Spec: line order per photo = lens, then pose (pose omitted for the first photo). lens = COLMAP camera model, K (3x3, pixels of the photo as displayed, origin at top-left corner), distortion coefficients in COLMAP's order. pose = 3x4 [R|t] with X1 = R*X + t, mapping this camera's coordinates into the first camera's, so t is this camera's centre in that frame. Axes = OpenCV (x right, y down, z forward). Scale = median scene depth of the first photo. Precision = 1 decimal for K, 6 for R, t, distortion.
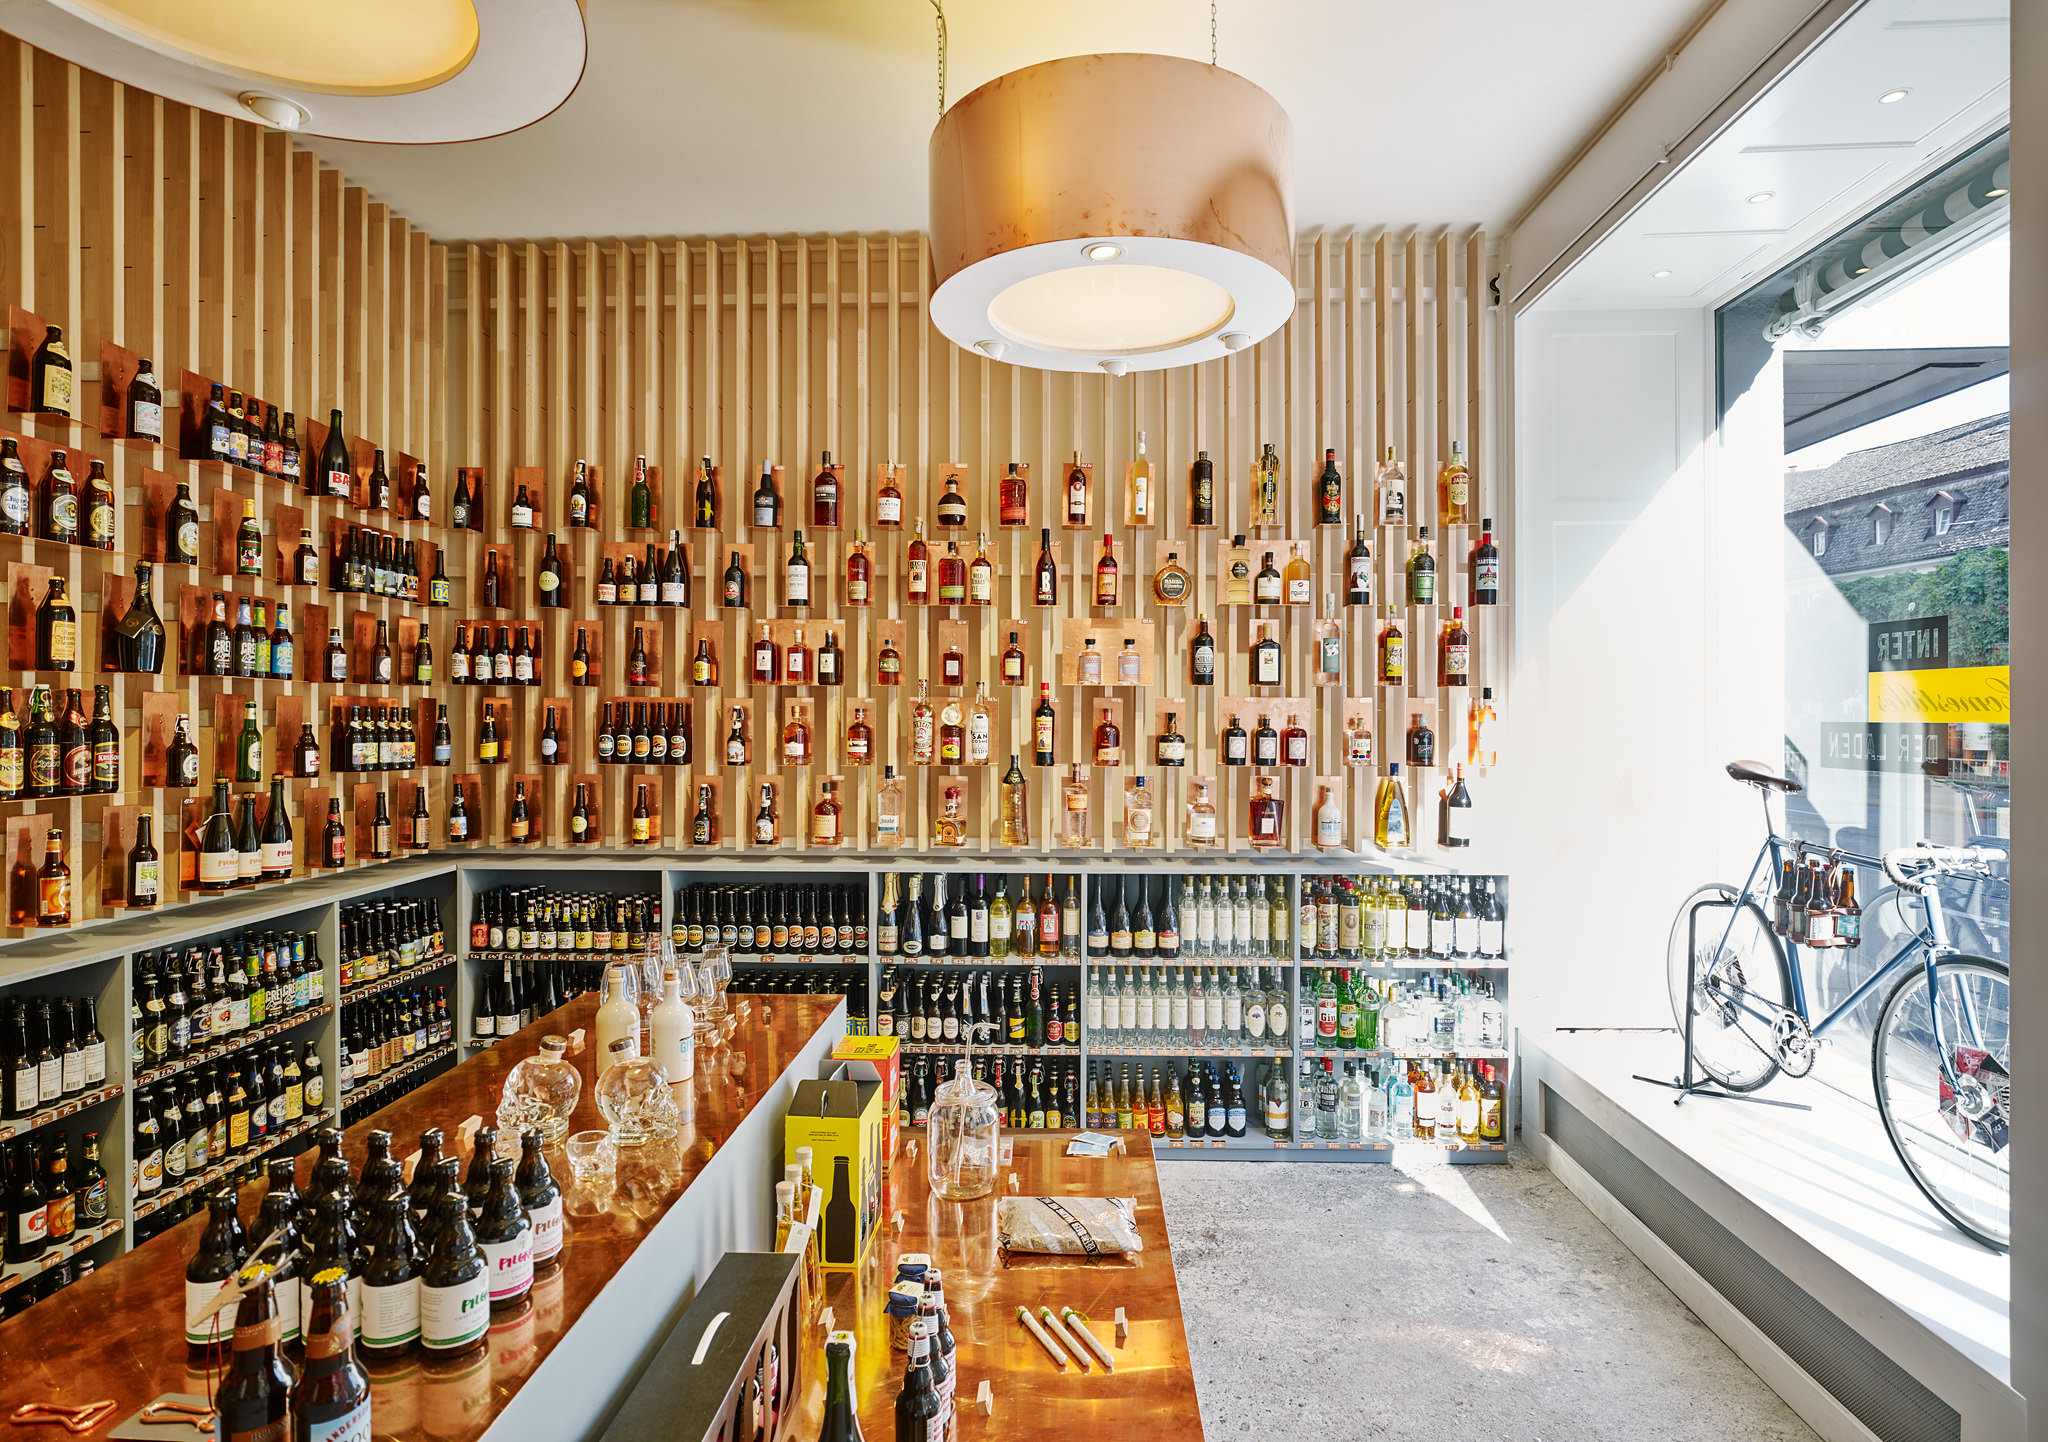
lens RADIAL K [[1066.1, 0, 1042.3], [0, 1066.1, 722.7], [0, 0, 1]] dist [0.000341, 0.000823]
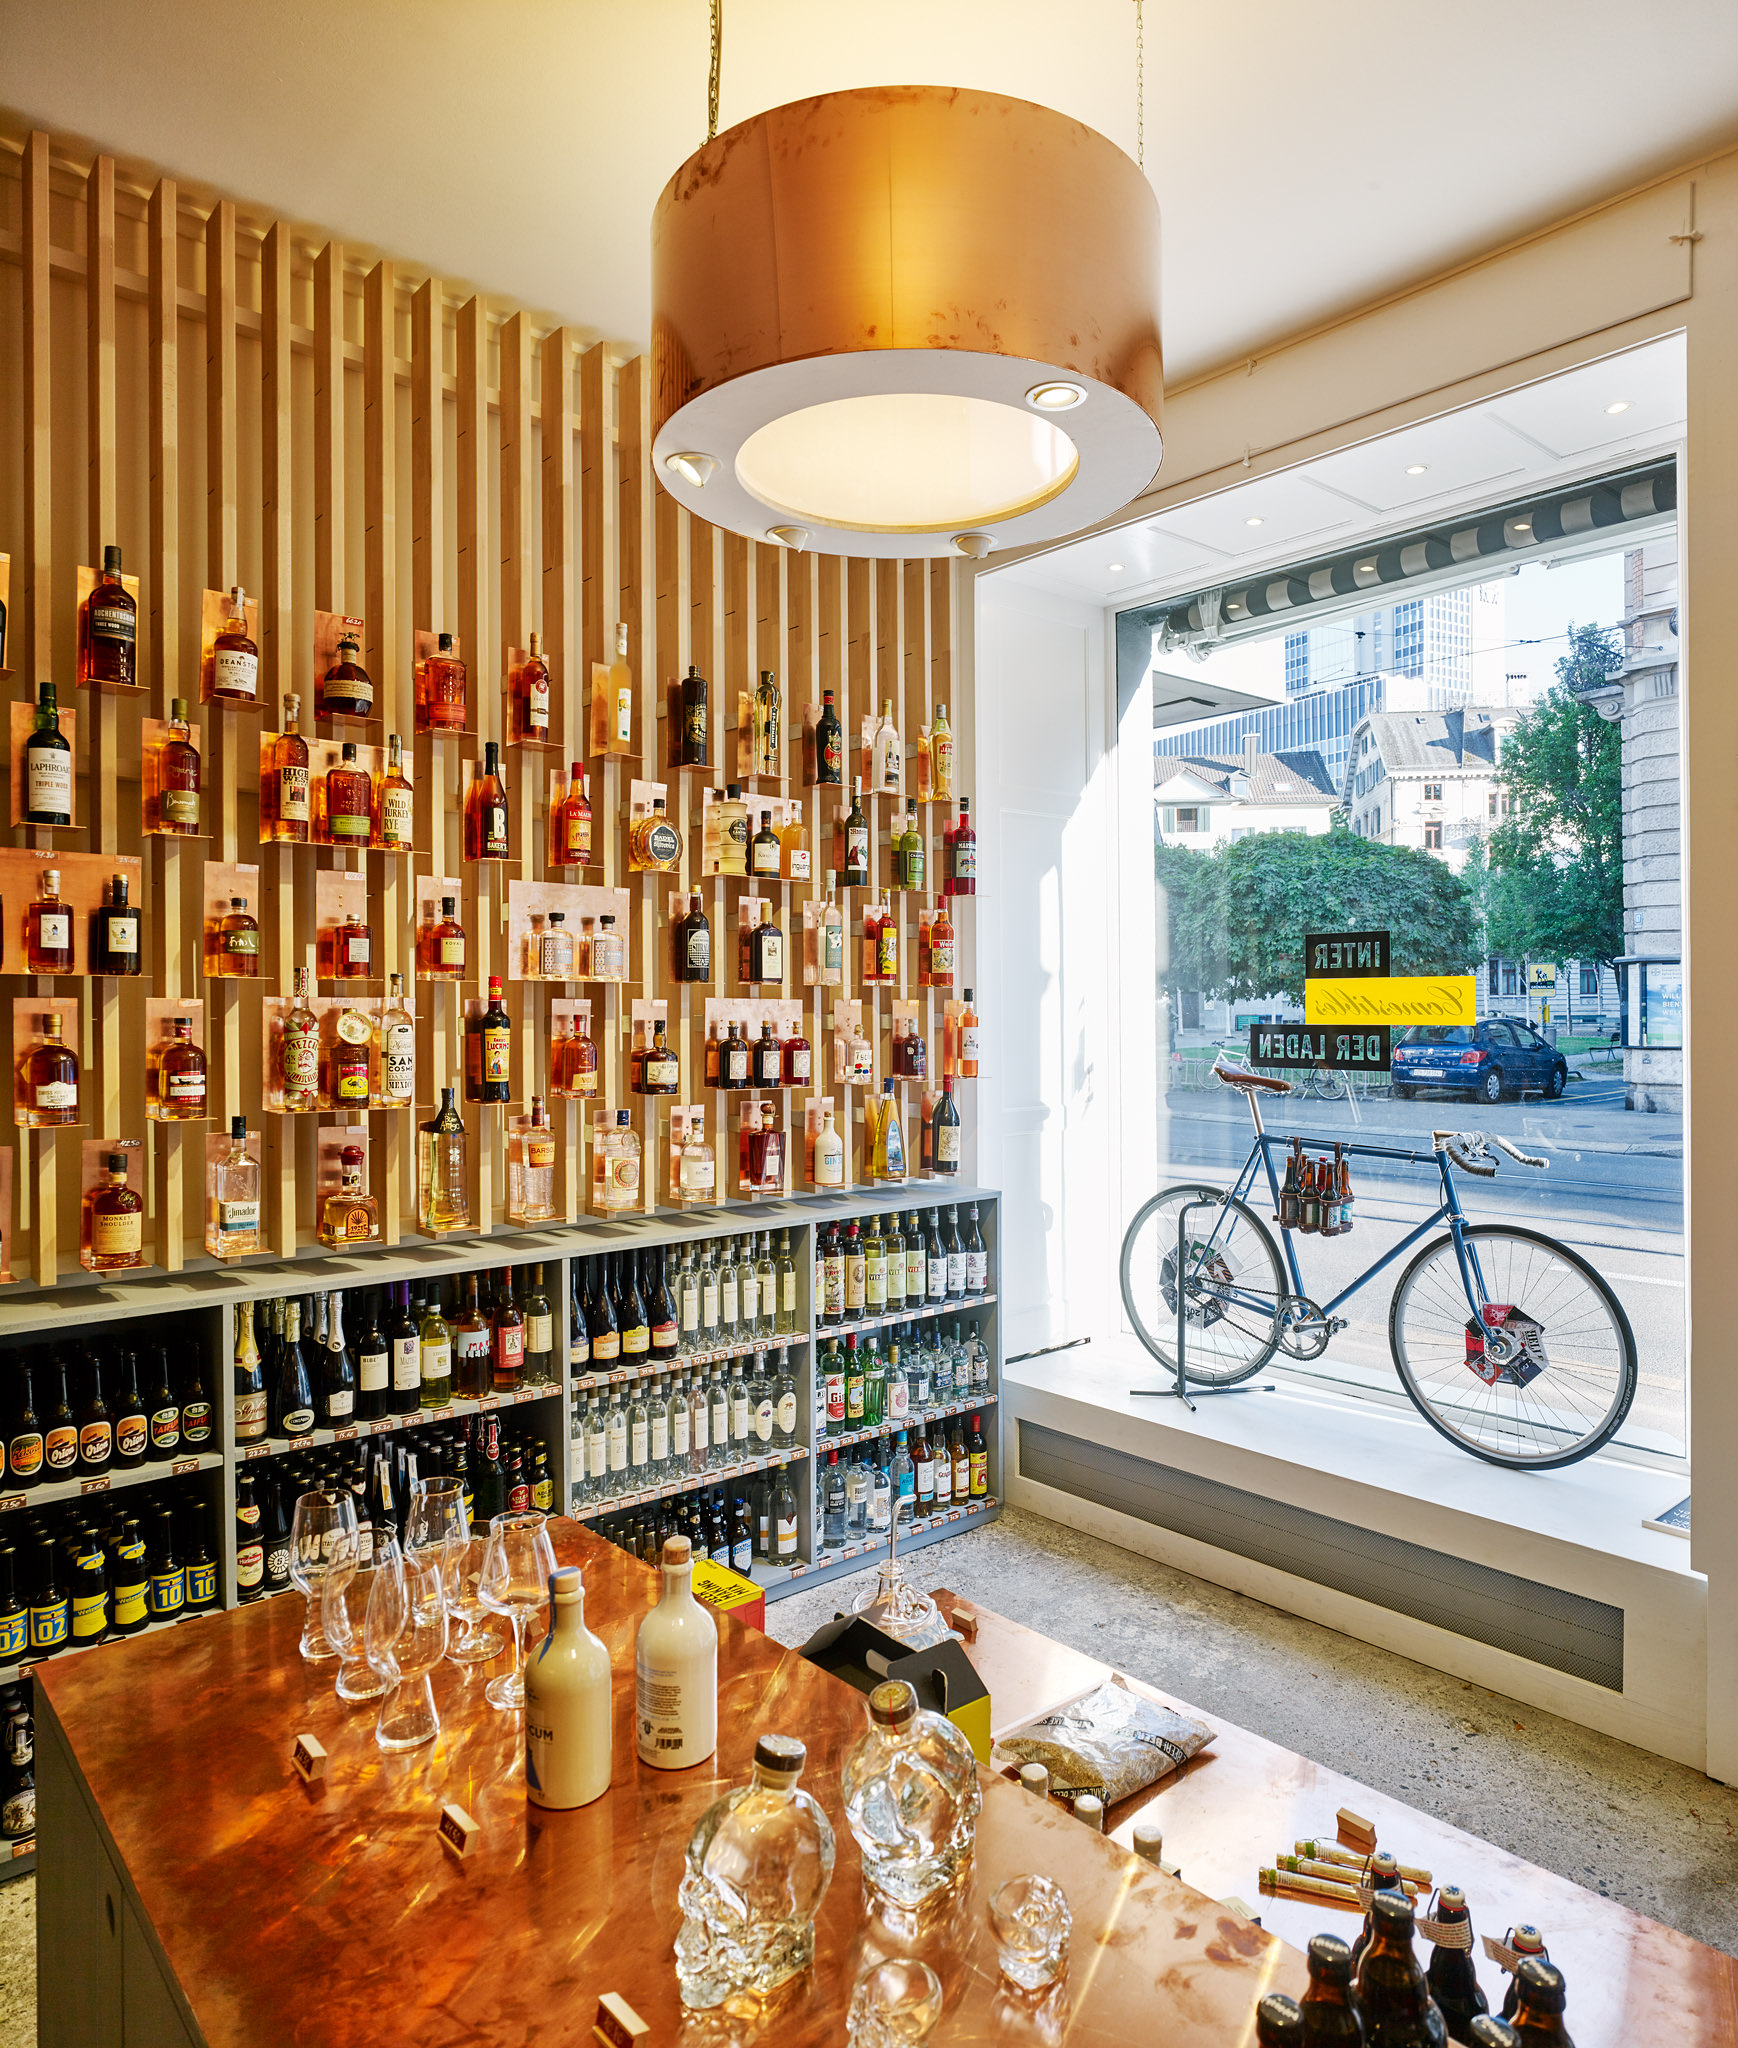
lens RADIAL K [[1317.4, 0, 872.0], [0, 1317.4, 1018.3], [0, 0, 1]] dist [-0.008383, 0.005349]
pose [[0.737436, -0.008342, 0.675366, -0.380066], [0.009577, 0.999952, 0.001894, -0.011041], [-0.675349, 0.005072, 0.737481, 0.247615]]
